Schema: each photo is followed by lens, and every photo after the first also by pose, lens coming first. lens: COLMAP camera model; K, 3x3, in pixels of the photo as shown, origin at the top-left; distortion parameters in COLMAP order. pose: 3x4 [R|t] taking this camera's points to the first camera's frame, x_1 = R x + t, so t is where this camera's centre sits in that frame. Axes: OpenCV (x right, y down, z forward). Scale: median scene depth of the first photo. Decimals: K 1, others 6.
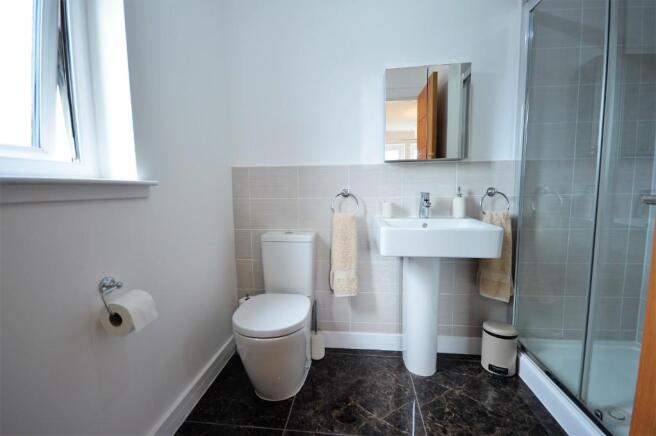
lens RADIAL K [[298.5, 0, 328.0], [0, 298.5, 218.0], [0, 0, 1]] dist [0.002192, 0.000180]
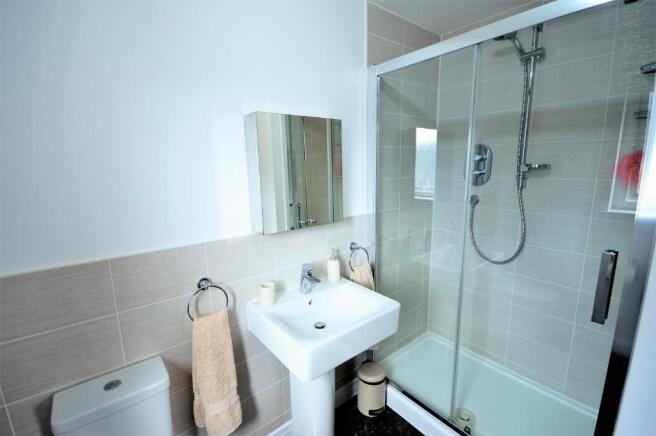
lens RADIAL K [[298.5, 0, 328.0], [0, 298.5, 218.0], [0, 0, 1]] dist [0.002192, 0.000180]
pose [[0.702630, -0.128552, 0.699847, -0.209876], [0.080182, 0.991585, 0.101639, -0.296901], [-0.707023, -0.015300, 0.707025, 0.354295]]
